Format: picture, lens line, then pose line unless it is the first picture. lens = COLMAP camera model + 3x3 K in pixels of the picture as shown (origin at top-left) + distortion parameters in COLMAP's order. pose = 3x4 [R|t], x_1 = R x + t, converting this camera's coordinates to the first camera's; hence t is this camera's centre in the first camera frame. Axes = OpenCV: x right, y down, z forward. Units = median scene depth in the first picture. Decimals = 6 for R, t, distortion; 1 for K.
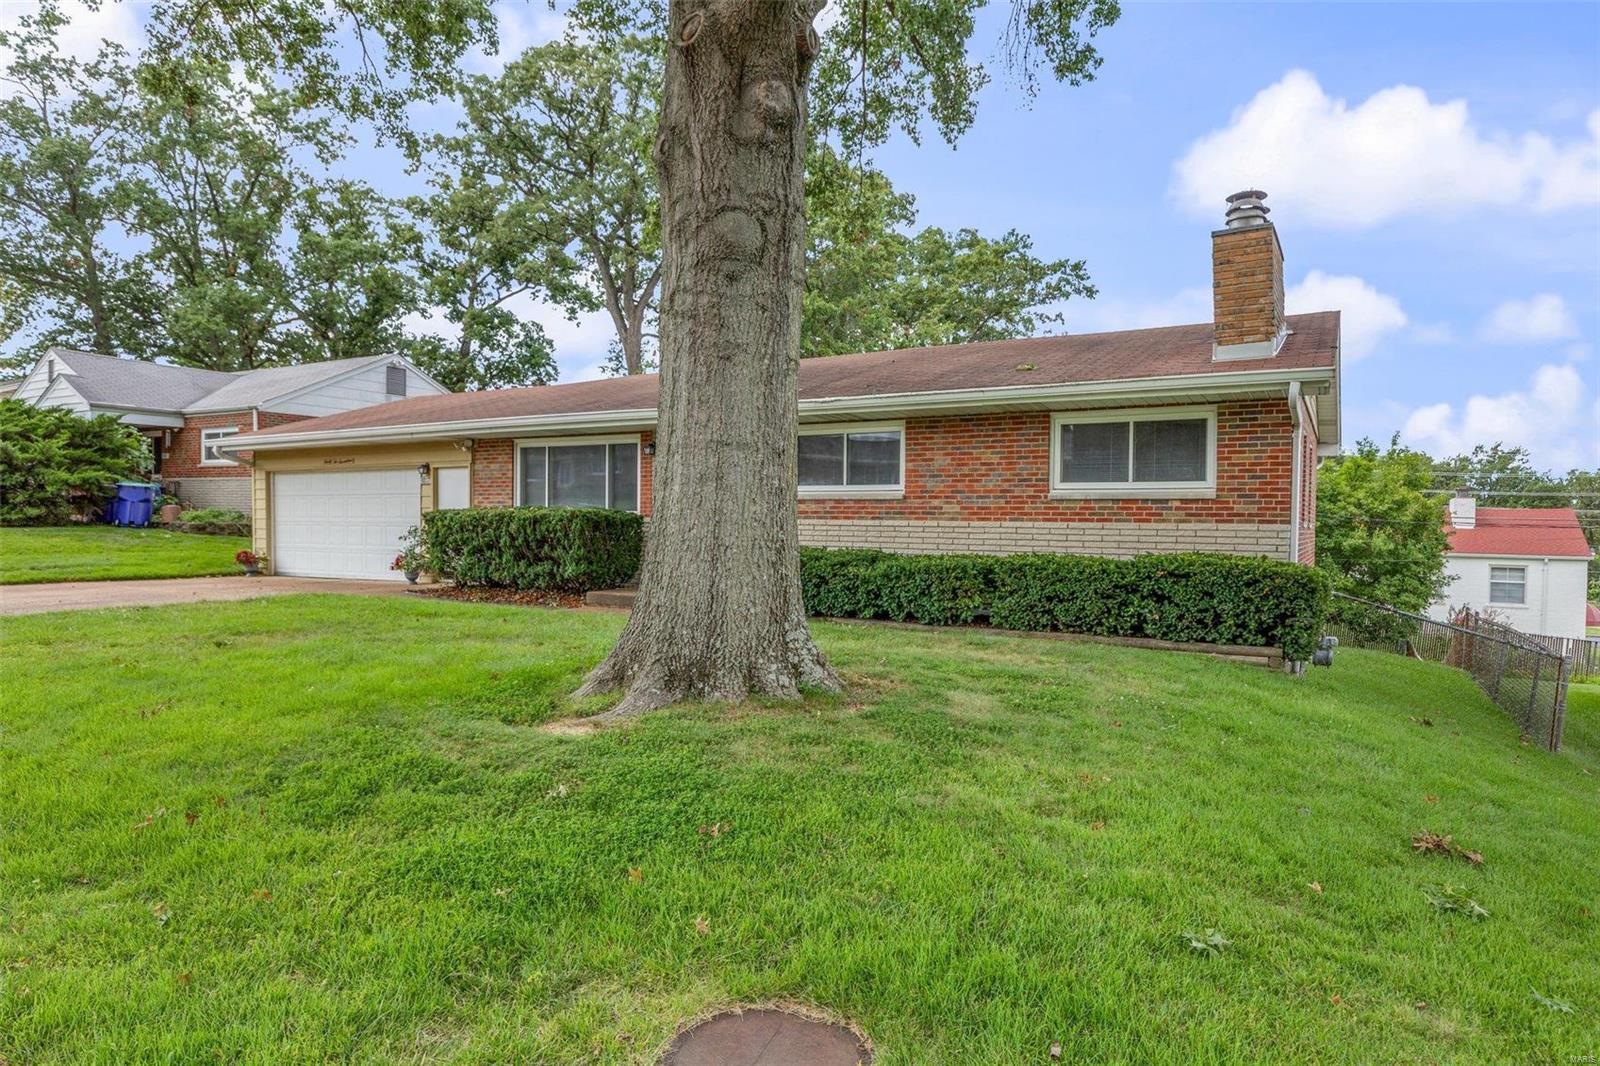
lens RADIAL K [[942.0, 0, 798.1], [0, 942.0, 527.5], [0, 0, 1]] dist [-0.003522, 0.000058]
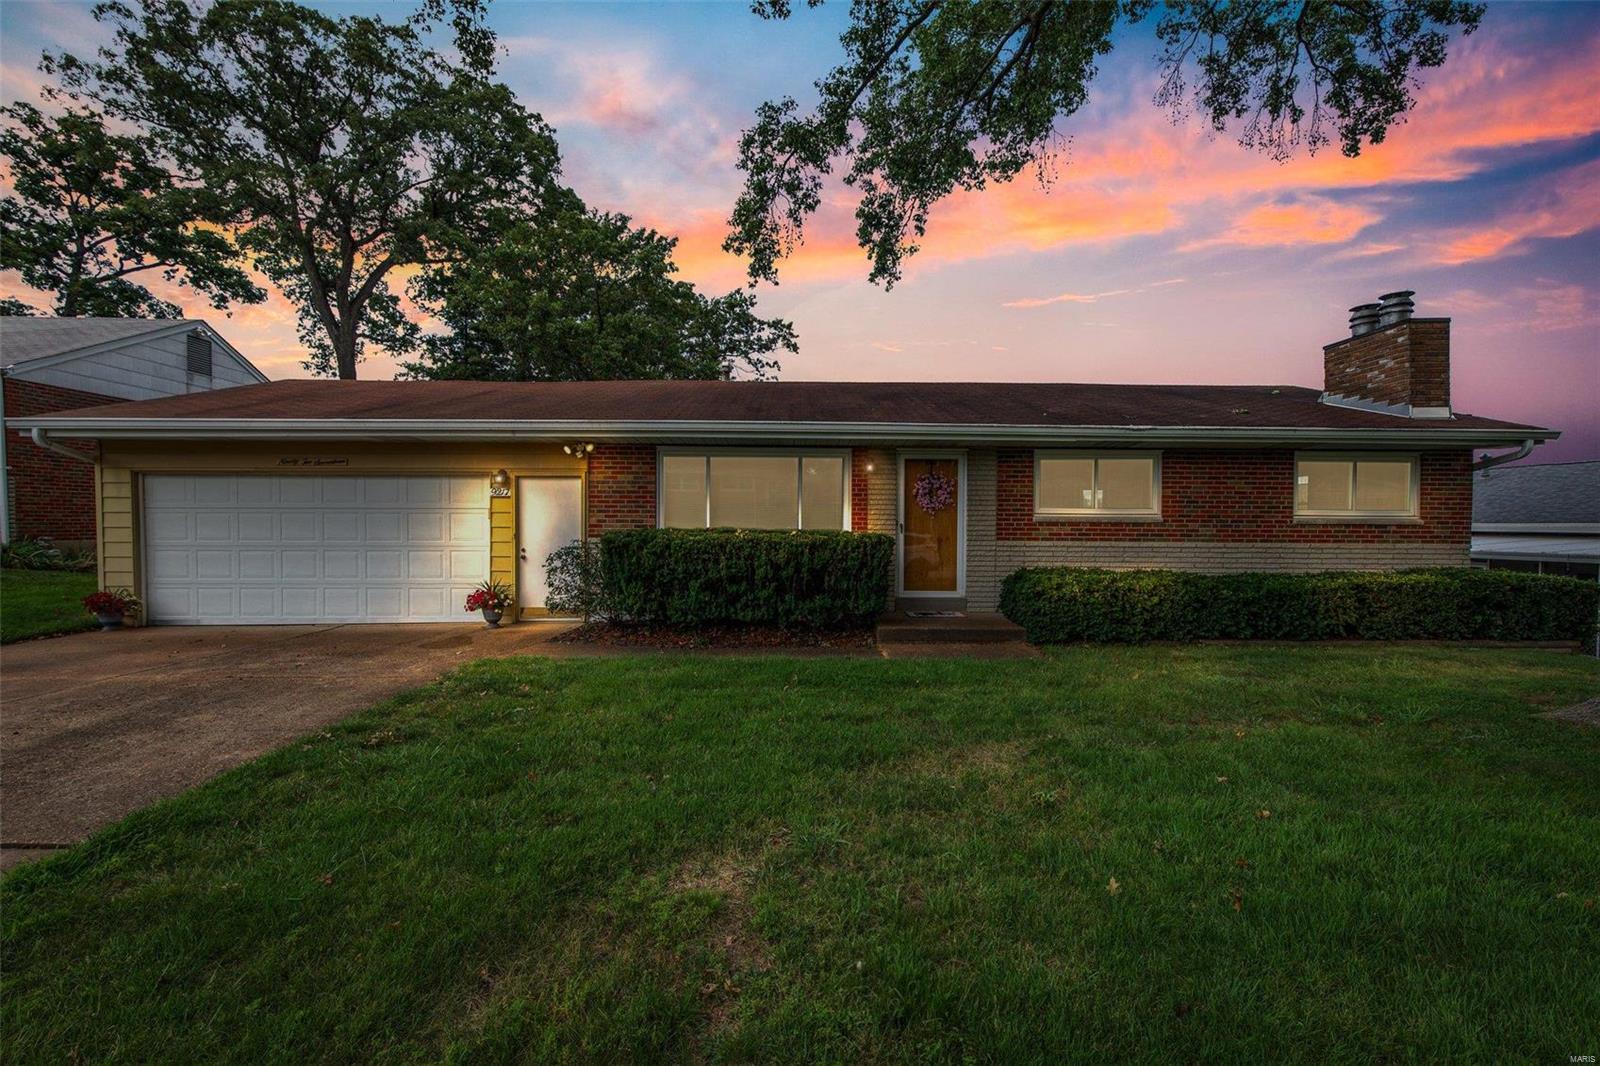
lens RADIAL K [[722.3, 0, 791.6], [0, 722.3, 536.4], [0, 0, 1]] dist [0.001446, 0.000236]
pose [[0.852001, -0.014265, 0.523346, -0.621080], [0.005807, 0.999825, 0.017800, -0.028146], [-0.523508, -0.012127, 0.851935, 0.455524]]
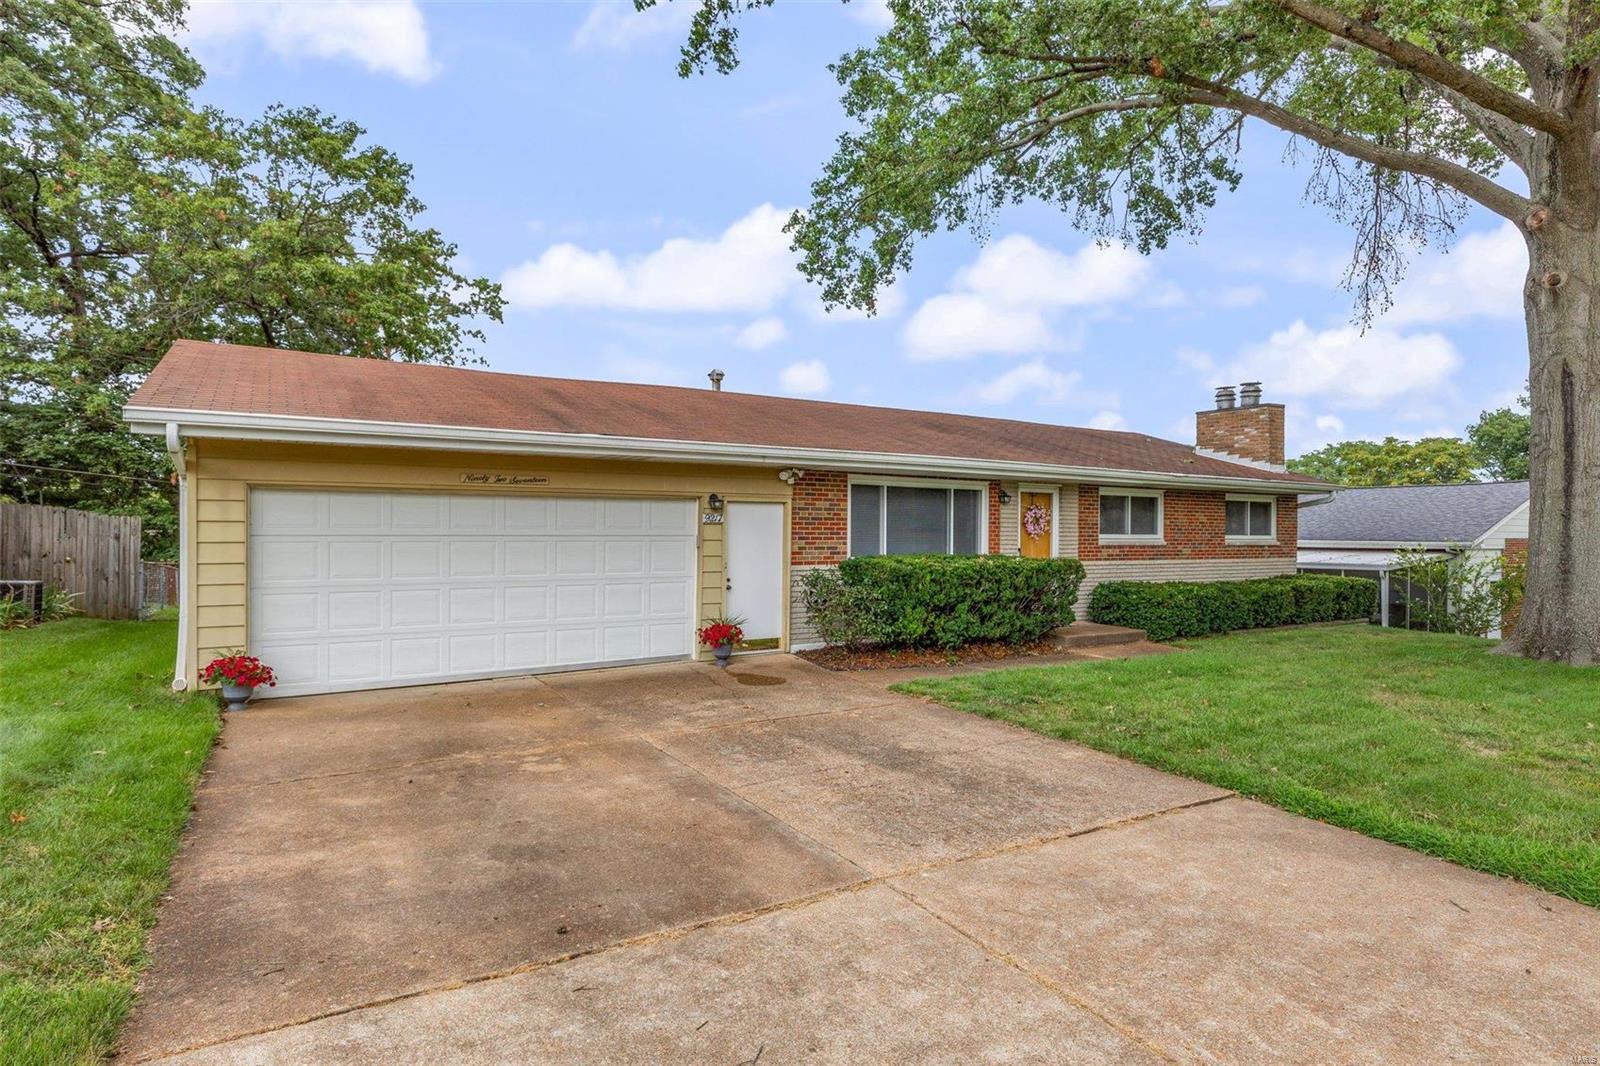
lens RADIAL K [[874.7, 0, 795.8], [0, 874.7, 535.5], [0, 0, 1]] dist [0.006408, -0.001801]
pose [[0.463723, -0.010127, 0.885922, -1.187517], [0.002979, 0.999947, 0.009871, -0.053353], [-0.885975, -0.001938, 0.463729, 0.785733]]
